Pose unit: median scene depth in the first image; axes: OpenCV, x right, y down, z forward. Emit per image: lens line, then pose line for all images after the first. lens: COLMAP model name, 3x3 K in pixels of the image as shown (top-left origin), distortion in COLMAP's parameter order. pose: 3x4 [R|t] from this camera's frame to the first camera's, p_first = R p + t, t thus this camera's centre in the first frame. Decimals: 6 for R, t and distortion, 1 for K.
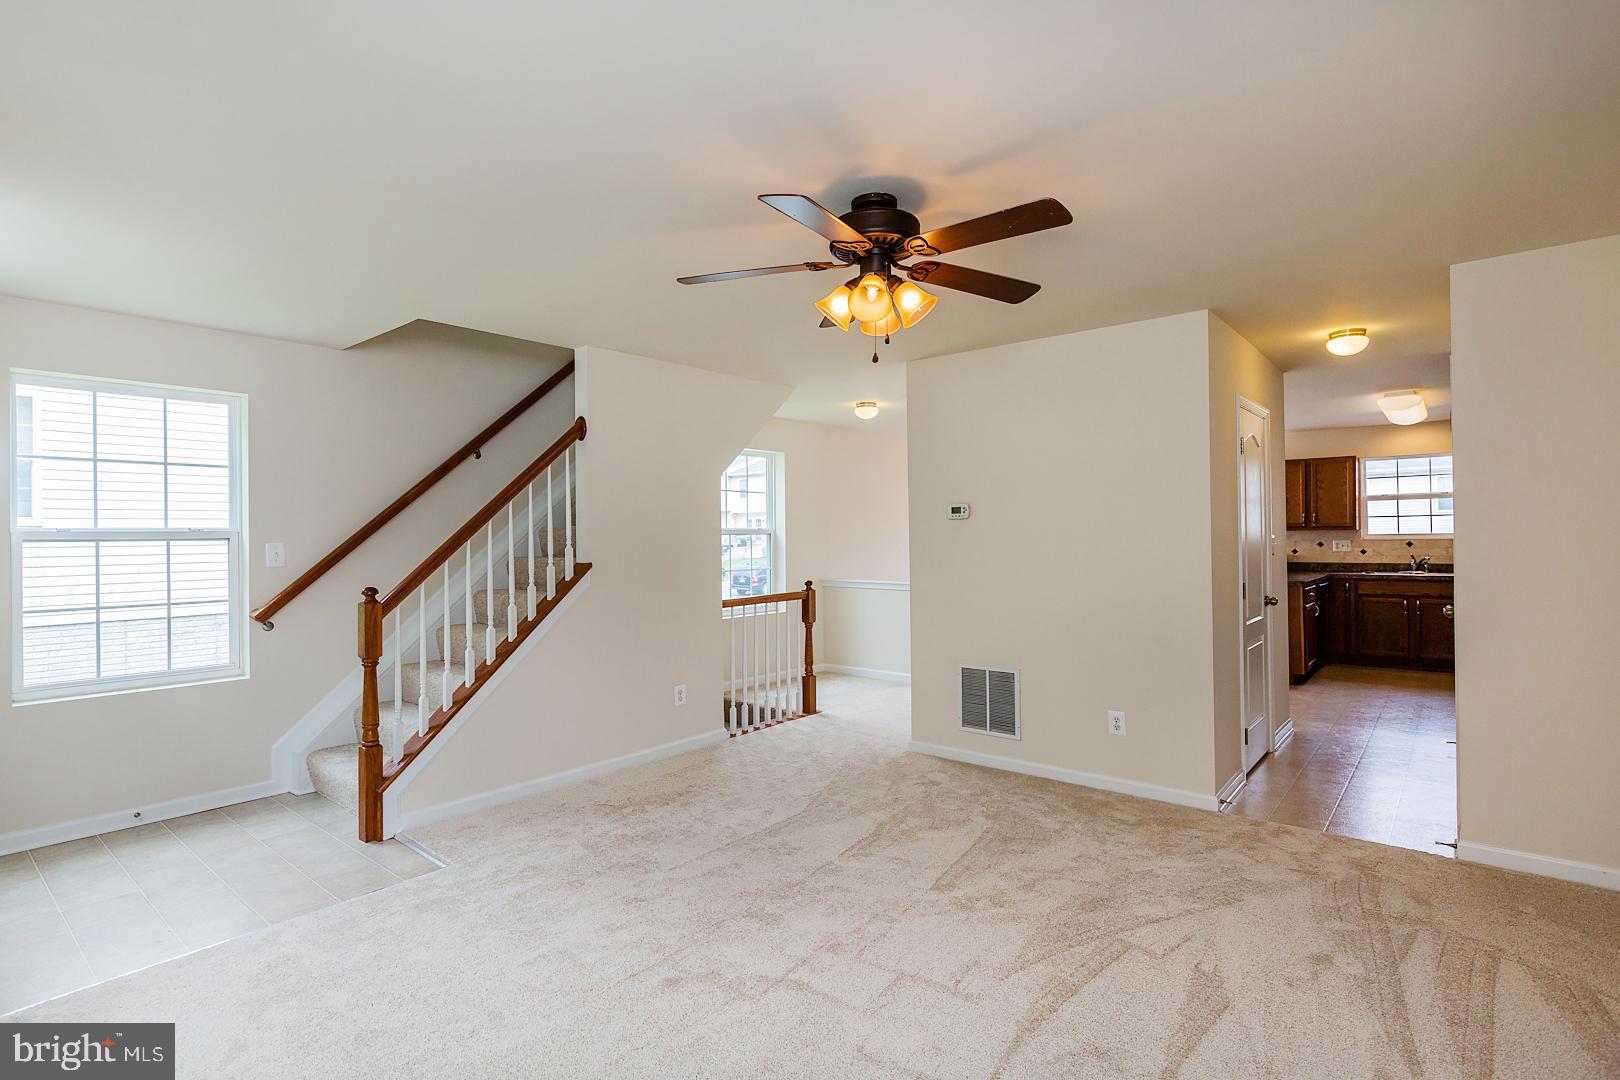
lens RADIAL K [[782.1, 0, 809.5], [0, 782.1, 534.5], [0, 0, 1]] dist [-0.001428, 0.000277]
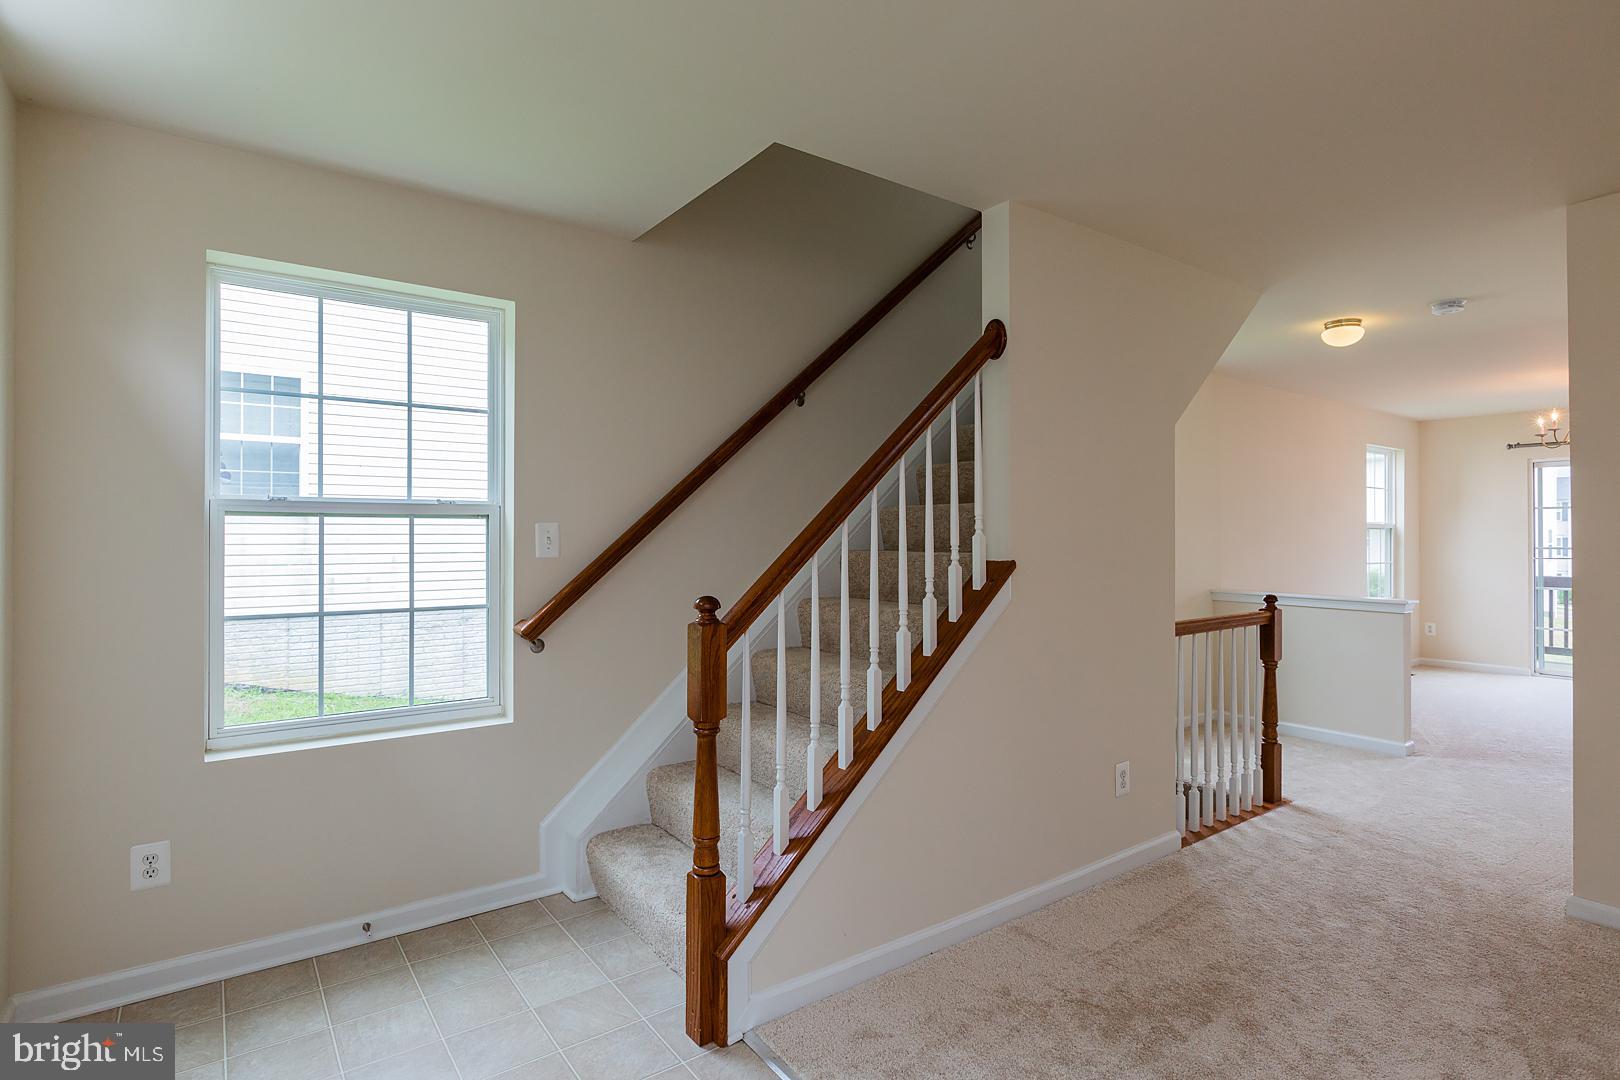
lens RADIAL K [[809.3, 0, 807.2], [0, 809.3, 535.0], [0, 0, 1]] dist [-0.001273, -0.000358]
pose [[0.970071, 0.011032, -0.242570, -0.297147], [-0.010472, 0.999939, 0.003599, 0.016646], [0.242595, -0.000951, 0.970127, 0.377554]]
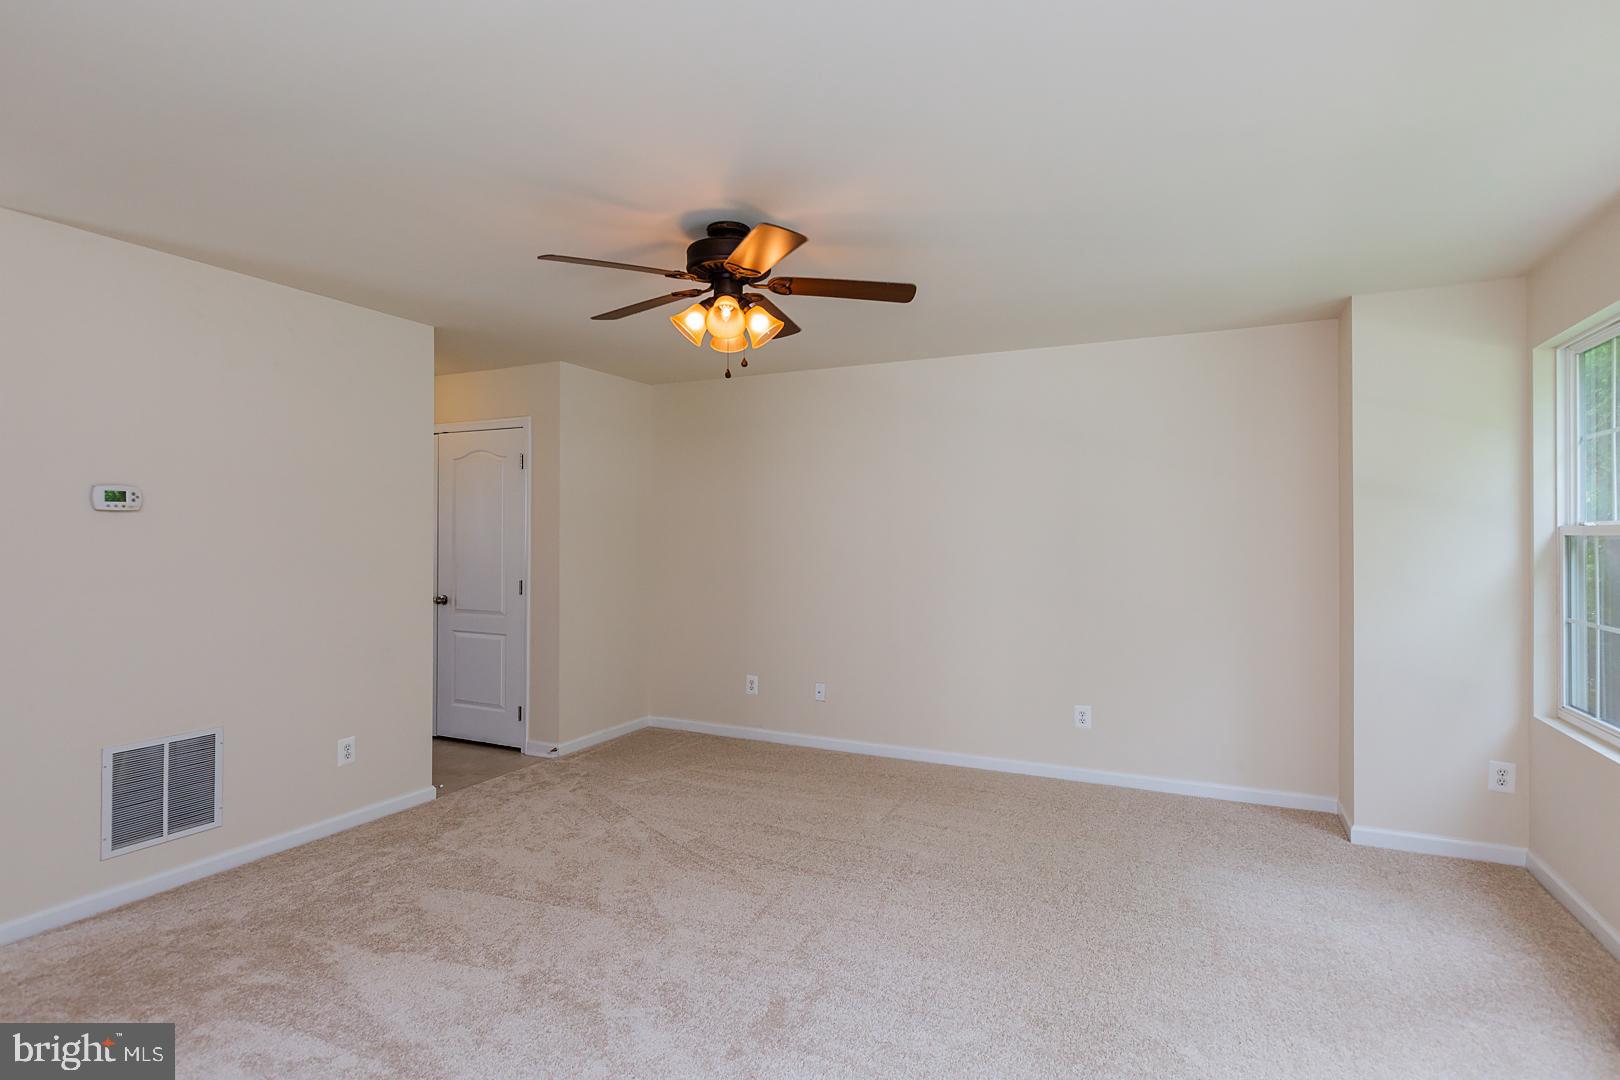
lens RADIAL K [[822.4, 0, 814.1], [0, 822.4, 517.8], [0, 0, 1]] dist [-0.003408, -0.000296]
pose [[-0.241820, 0.028249, 0.969910, -1.589219], [-0.000259, 0.999574, -0.029177, 0.011992], [-0.970321, -0.007307, -0.241710, 1.760800]]
